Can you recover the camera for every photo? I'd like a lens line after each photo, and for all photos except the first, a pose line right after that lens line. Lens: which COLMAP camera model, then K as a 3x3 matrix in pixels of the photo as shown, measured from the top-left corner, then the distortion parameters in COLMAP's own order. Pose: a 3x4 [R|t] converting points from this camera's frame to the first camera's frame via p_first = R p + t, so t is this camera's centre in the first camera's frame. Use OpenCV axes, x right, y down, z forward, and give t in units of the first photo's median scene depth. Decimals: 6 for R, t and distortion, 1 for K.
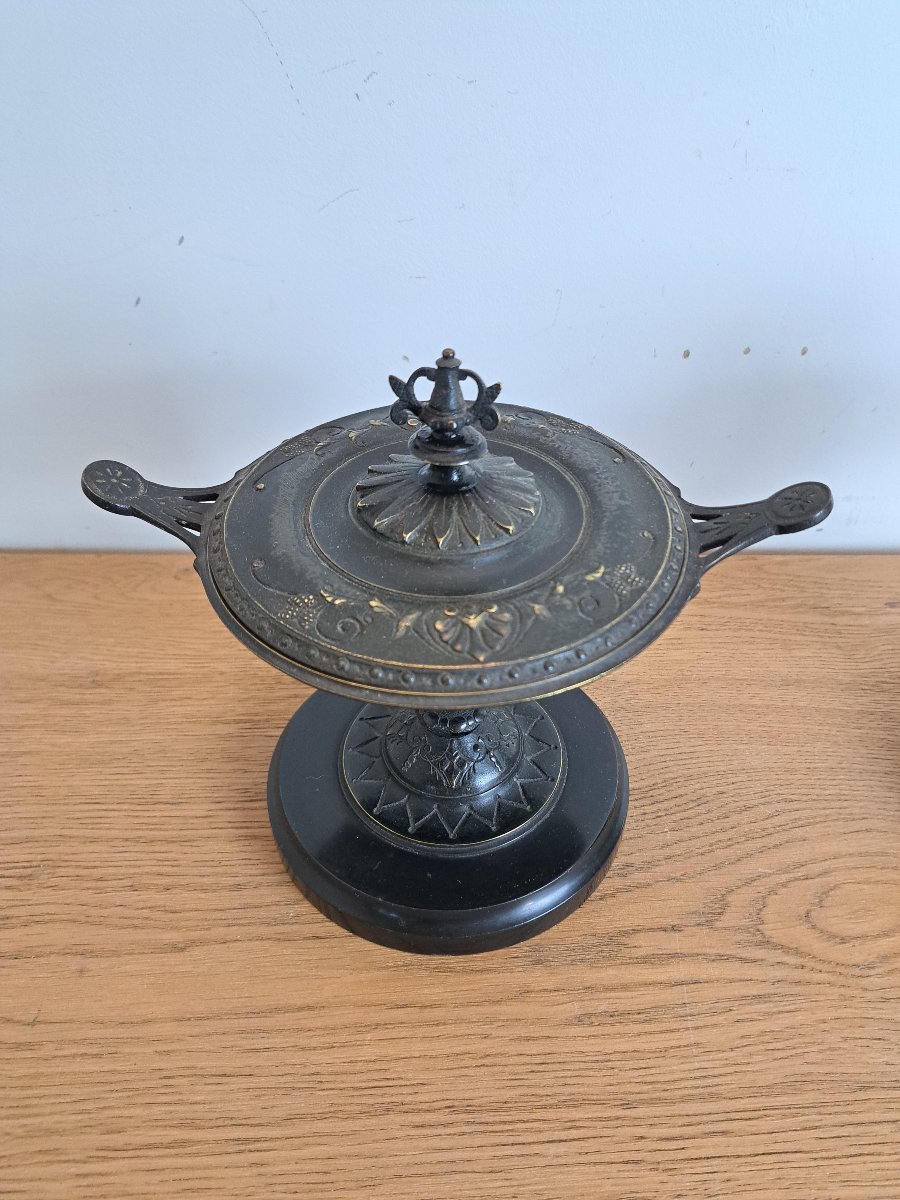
lens RADIAL K [[877.4, 0, 450.0], [0, 877.4, 613.5], [0, 0, 1]] dist [0.069525, -0.103861]
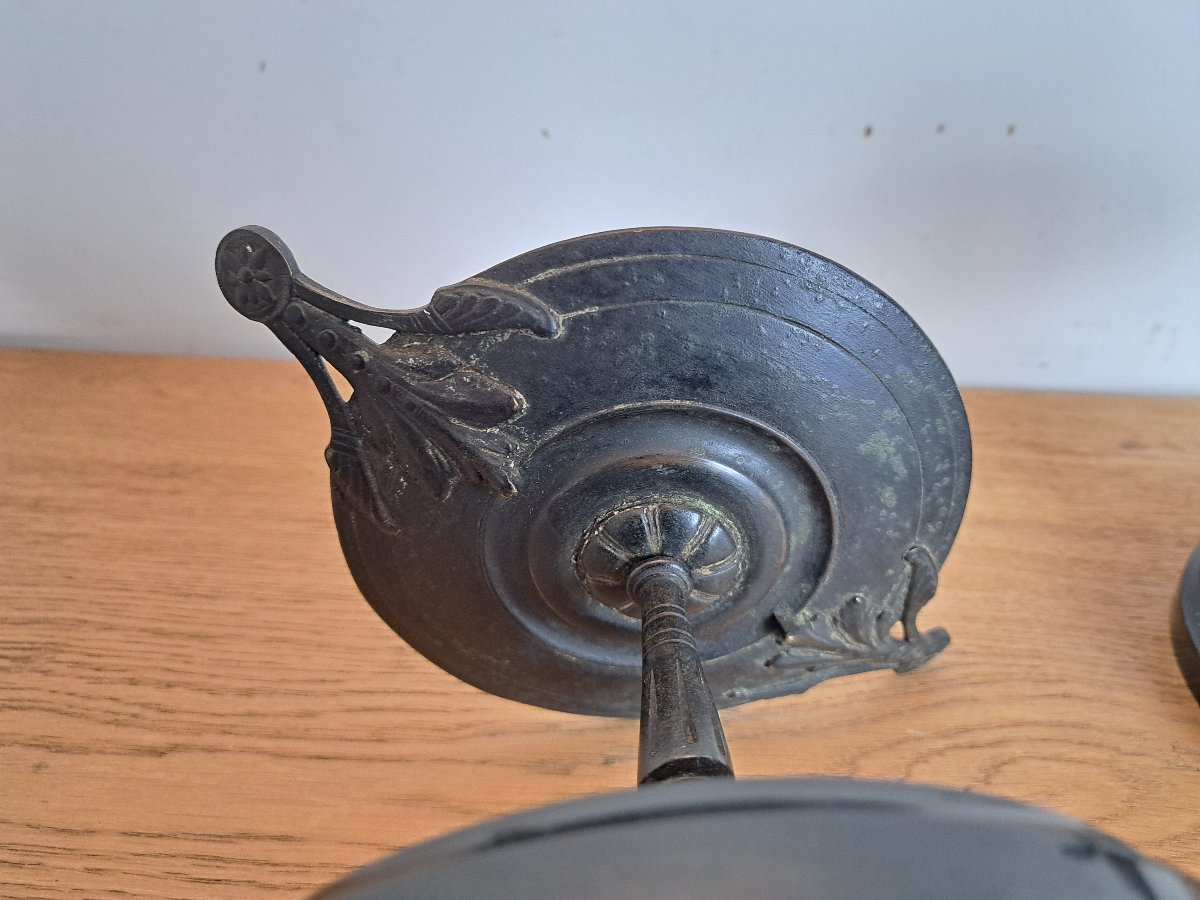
lens RADIAL K [[904.7, 0, 613.8], [0, 904.7, 450.6], [0, 0, 1]] dist [-0.006741, 0.000382]
pose [[0.990873, 0.054723, -0.123190, 0.196689], [-0.069024, 0.990967, -0.114981, 0.171062], [0.115785, 0.122434, 0.985700, 0.201050]]
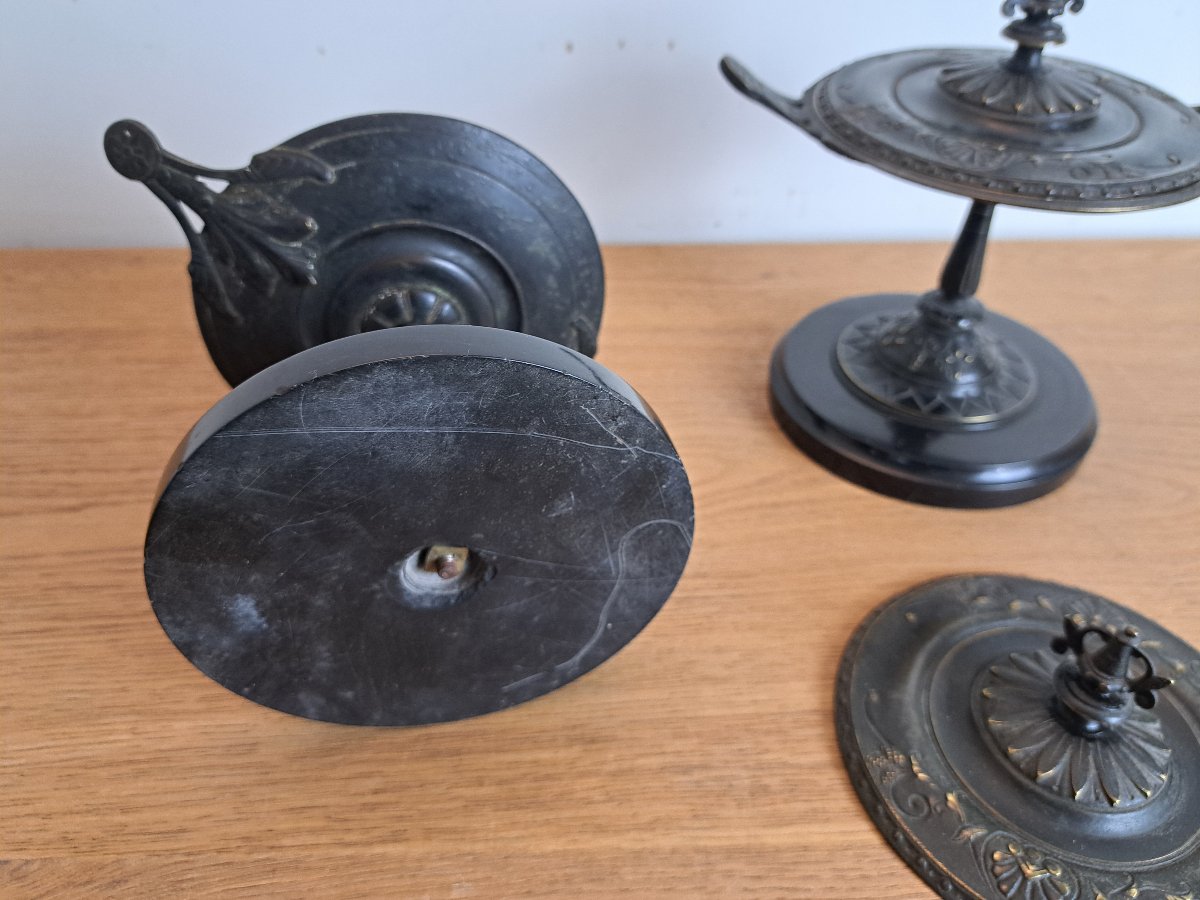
lens RADIAL K [[899.3, 0, 598.5], [0, 899.3, 454.3], [0, 0, 1]] dist [0.023898, -0.055088]
pose [[0.998588, -0.016179, 0.050594, 0.314650], [0.017758, 0.999364, -0.030915, 0.357884], [-0.050061, 0.031770, 0.998241, -0.200742]]
